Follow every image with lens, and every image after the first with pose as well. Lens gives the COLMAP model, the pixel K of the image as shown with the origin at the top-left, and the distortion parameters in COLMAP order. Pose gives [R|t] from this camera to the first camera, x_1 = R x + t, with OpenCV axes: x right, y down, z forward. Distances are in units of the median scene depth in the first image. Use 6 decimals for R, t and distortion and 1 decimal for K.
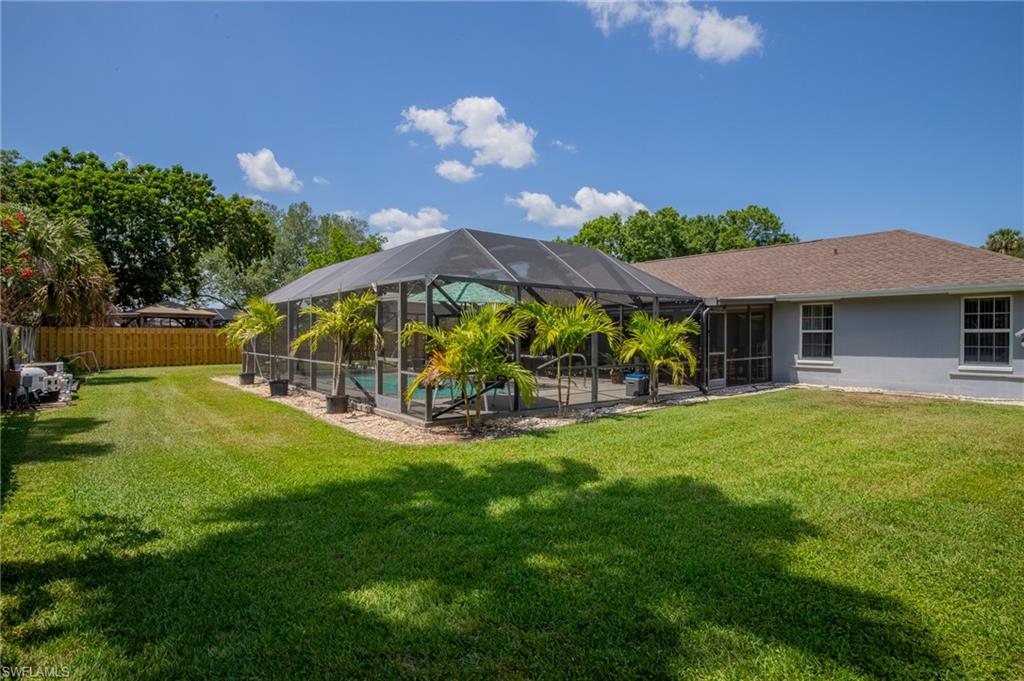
lens RADIAL K [[534.5, 0, 511.1], [0, 534.5, 340.0], [0, 0, 1]] dist [-0.019588, -0.003460]
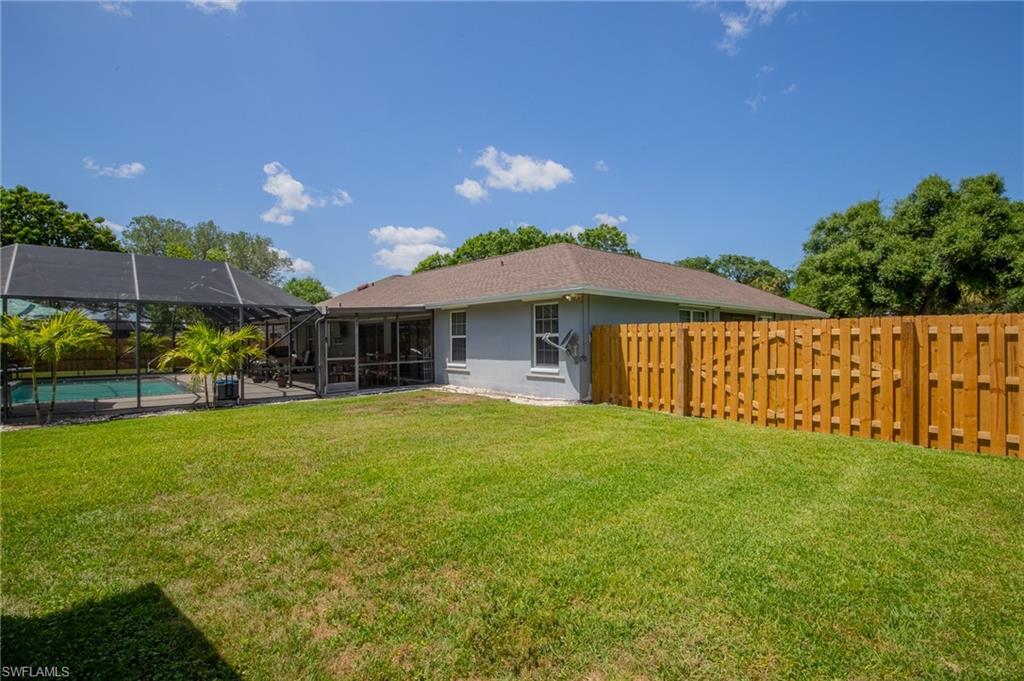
lens RADIAL K [[470.2, 0, 513.7], [0, 470.2, 341.4], [0, 0, 1]] dist [-0.032298, 0.004560]
pose [[0.997321, -0.011576, 0.072225, 0.673384], [0.011967, 0.999916, -0.004981, -0.000639], [-0.072161, 0.005832, 0.997376, 0.041860]]
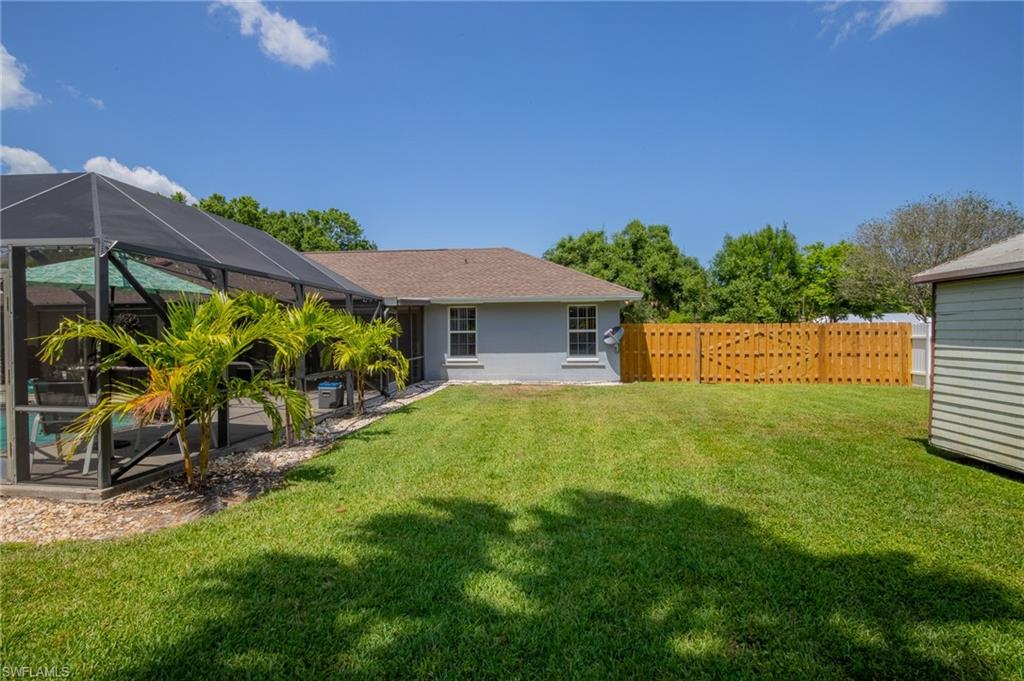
lens RADIAL K [[534.5, 0, 514.8], [0, 534.5, 330.4], [0, 0, 1]] dist [-0.019588, -0.003460]
pose [[0.690493, -0.001944, 0.723336, -0.165362], [0.016035, 0.999792, -0.012620, -0.004209], [-0.723161, 0.020313, 0.690381, 0.169807]]
